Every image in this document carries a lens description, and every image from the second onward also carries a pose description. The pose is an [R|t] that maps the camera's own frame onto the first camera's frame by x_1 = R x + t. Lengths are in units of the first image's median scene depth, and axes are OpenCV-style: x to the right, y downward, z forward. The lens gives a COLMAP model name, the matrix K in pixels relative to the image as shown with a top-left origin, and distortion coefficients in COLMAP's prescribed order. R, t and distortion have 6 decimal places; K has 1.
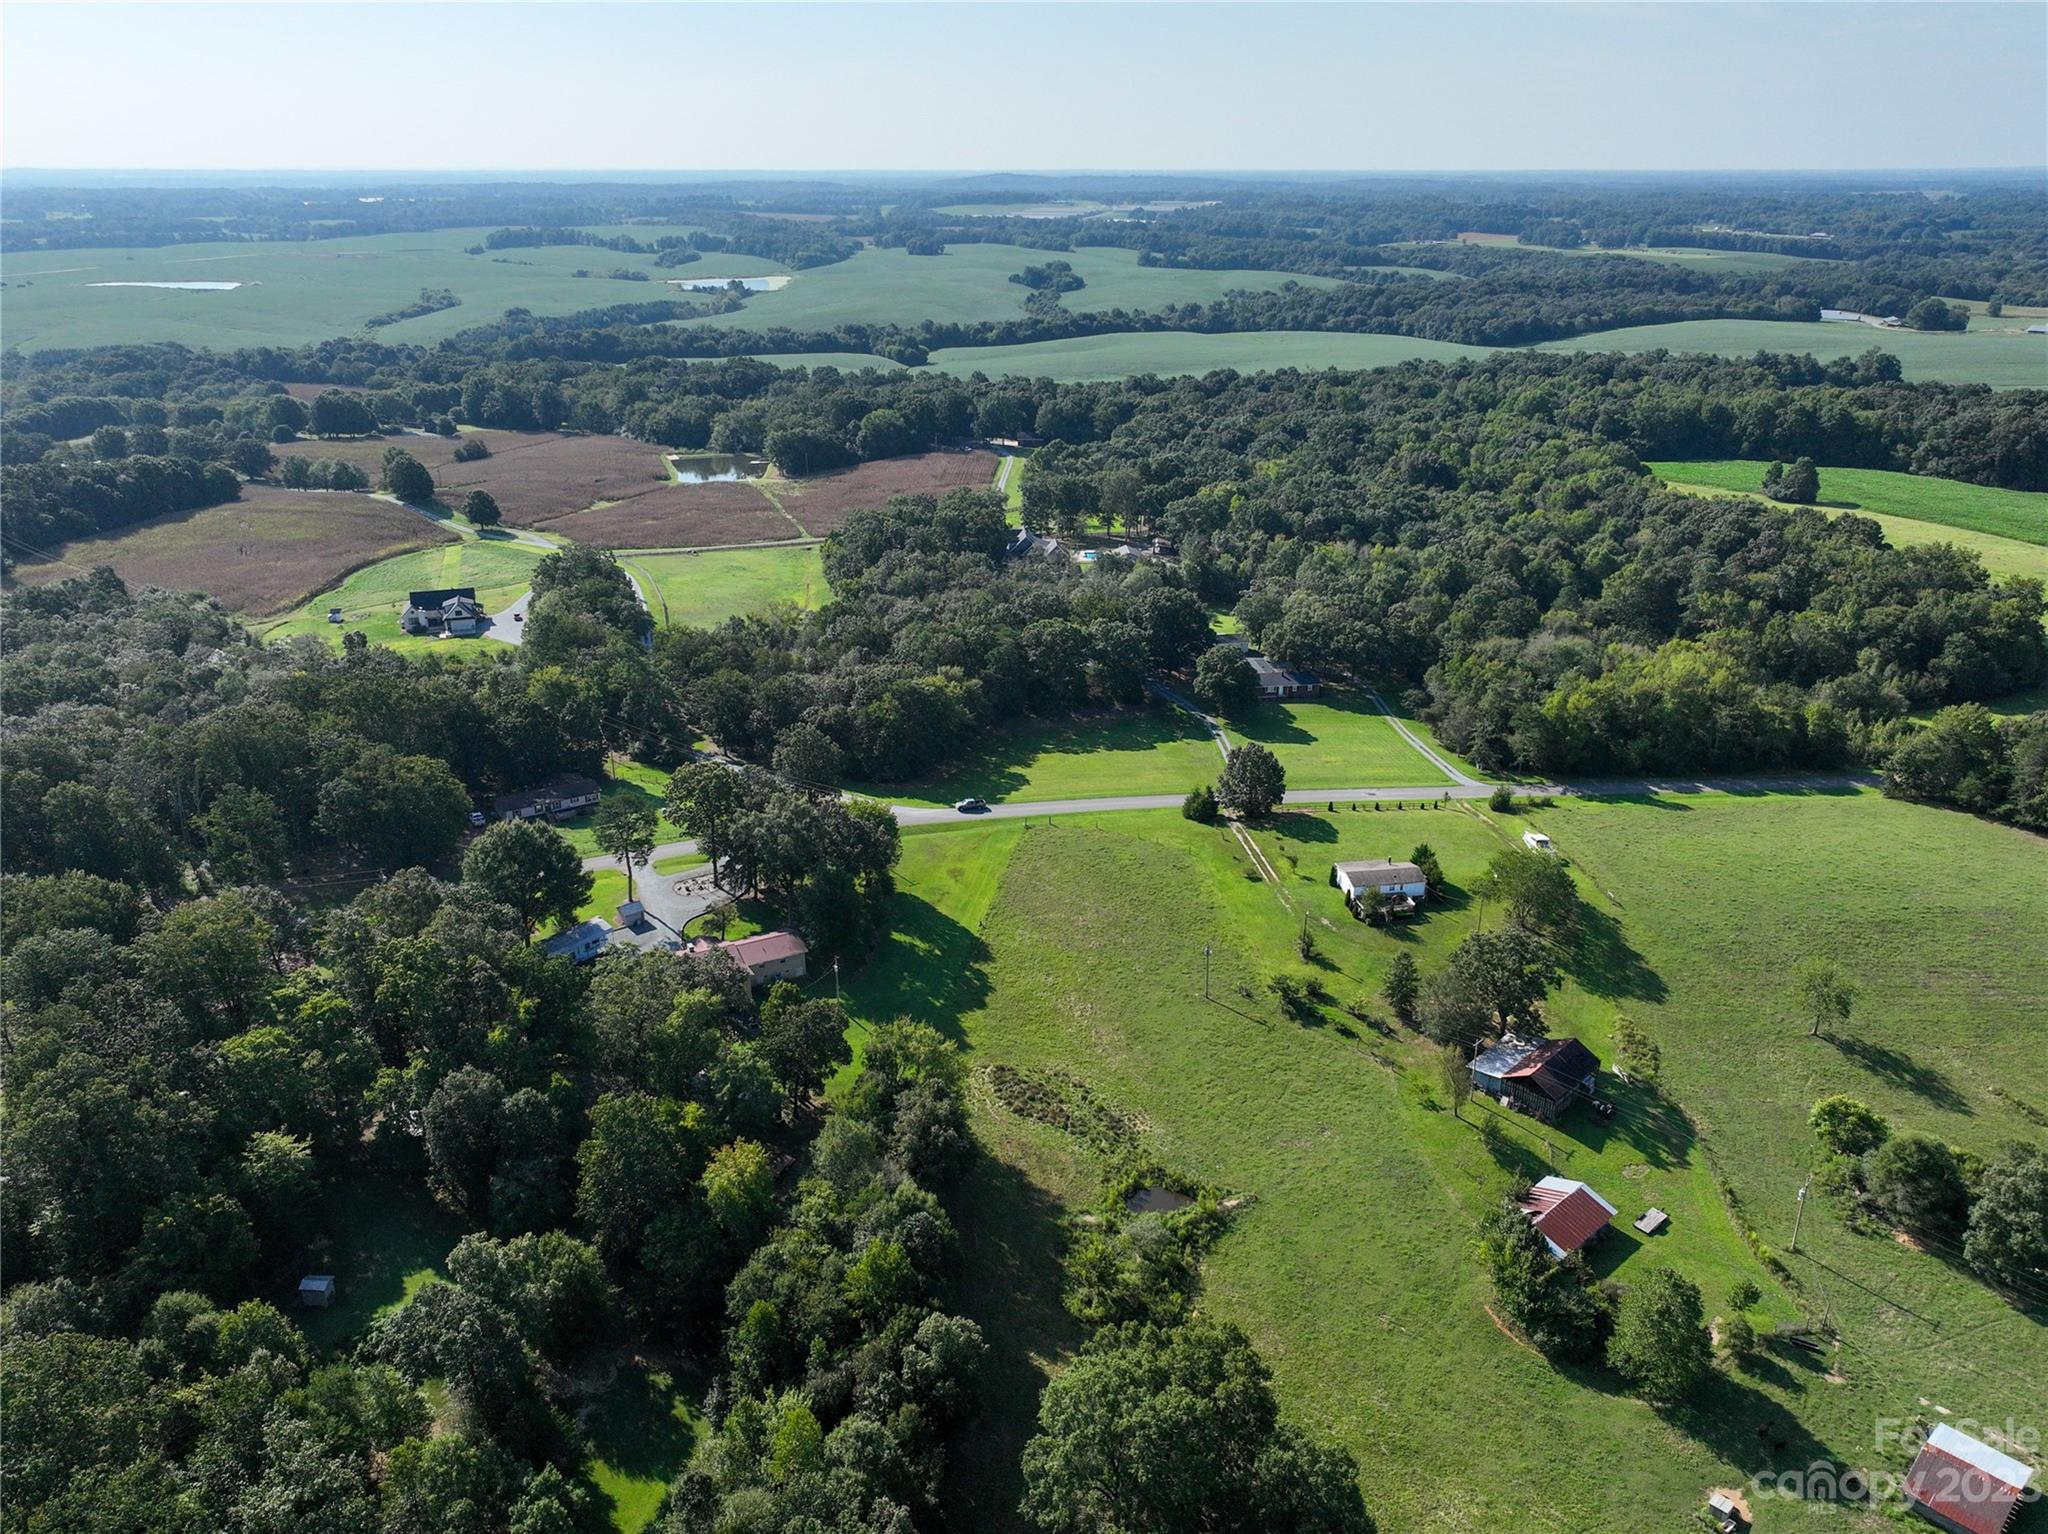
lens RADIAL K [[1550.7, 0, 1041.5], [0, 1550.7, 780.6], [0, 0, 1]] dist [0.001501, 0.013461]
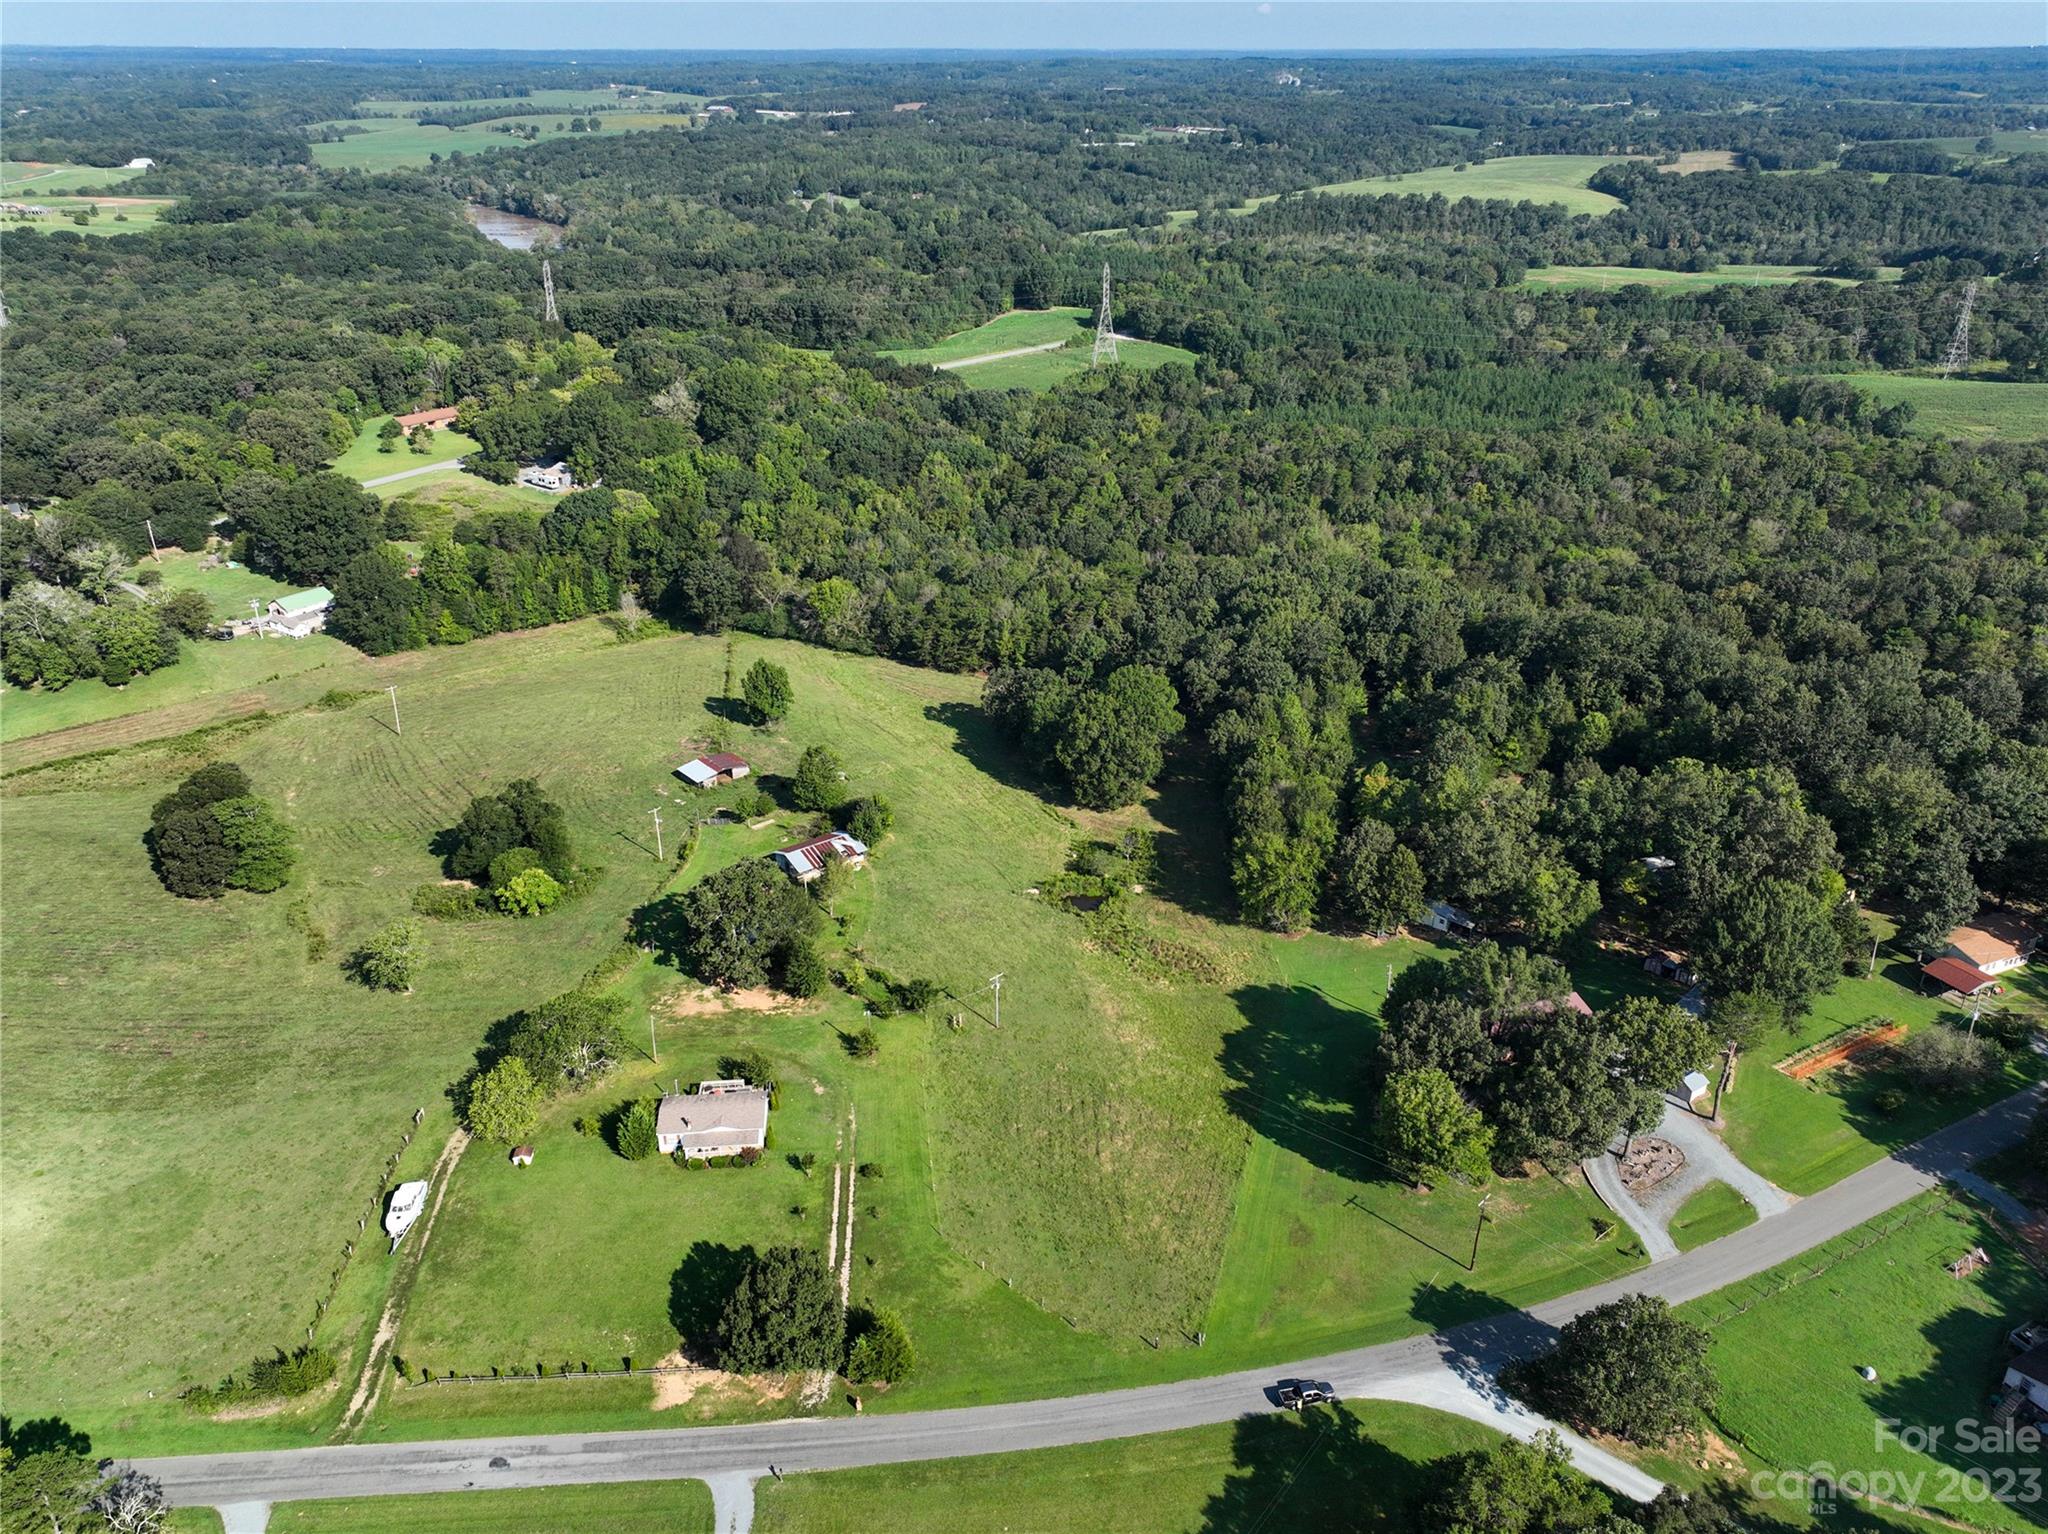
lens RADIAL K [[1550.7, 0, 1036.0], [0, 1550.7, 767.3], [0, 0, 1]] dist [0.001501, 0.013461]
pose [[-0.996561, -0.036495, 0.074395, 0.003485], [0.029467, 0.683028, 0.729797, -0.128293], [-0.077448, 0.729480, -0.679604, 0.298432]]
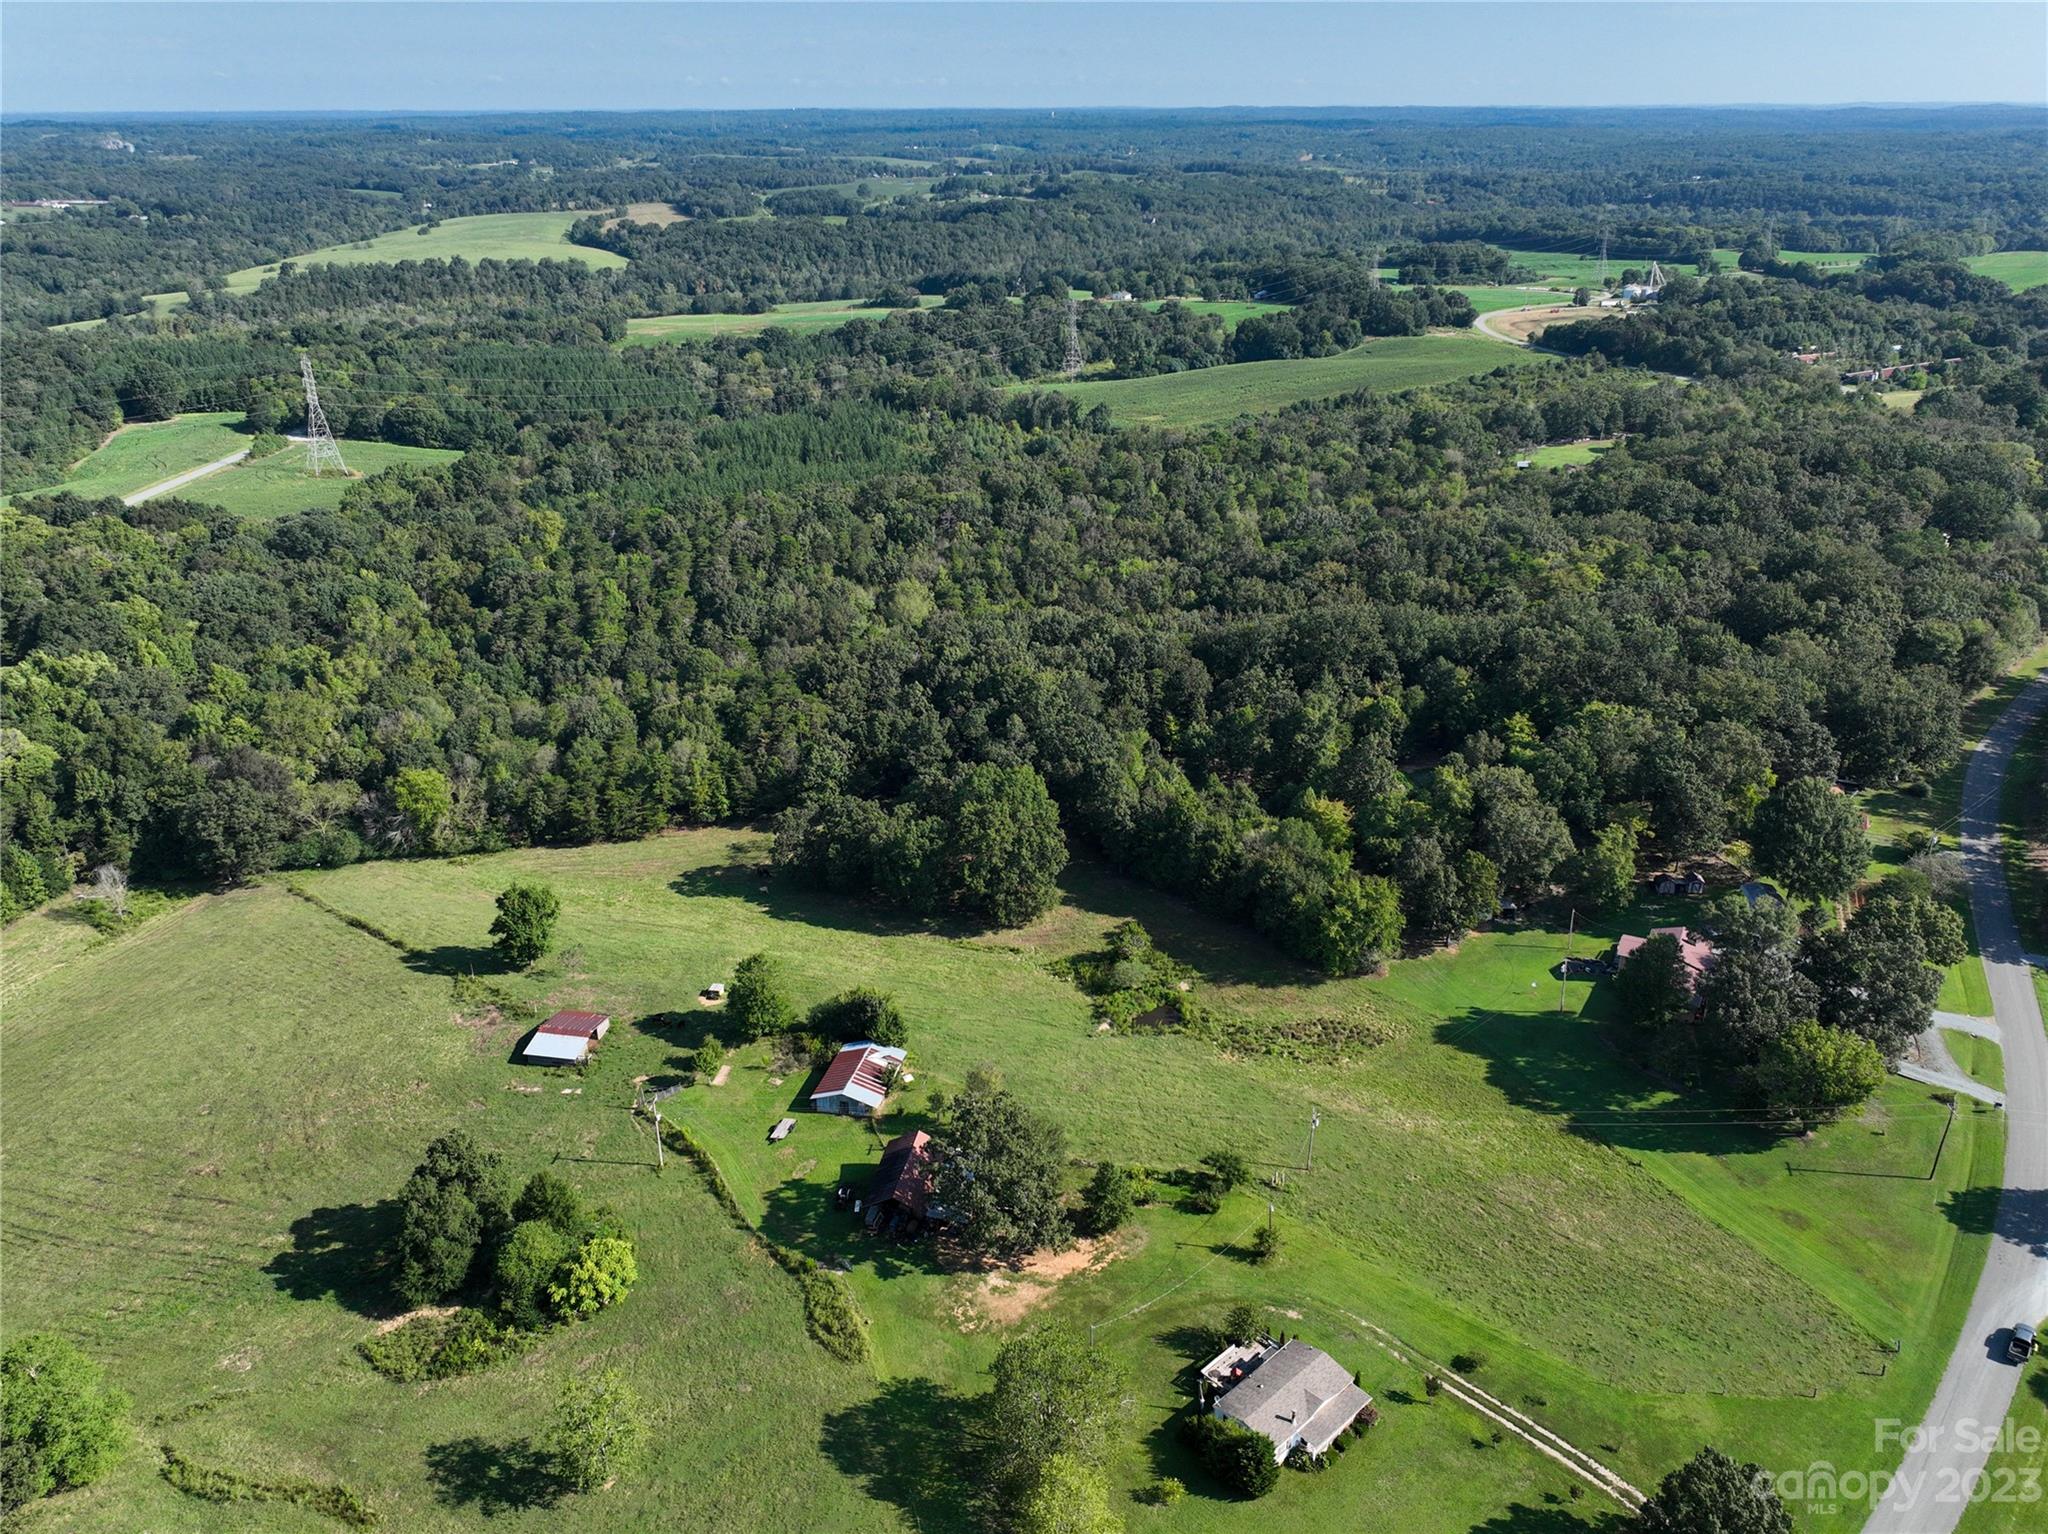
lens RADIAL K [[1550.7, 0, 1031.0], [0, 1550.7, 769.6], [0, 0, 1]] dist [0.001501, 0.013461]
pose [[-0.828618, 0.225100, -0.512564, 0.119841], [-0.204282, 0.730877, 0.651221, -0.104697], [0.521211, 0.644321, -0.559634, 0.245367]]
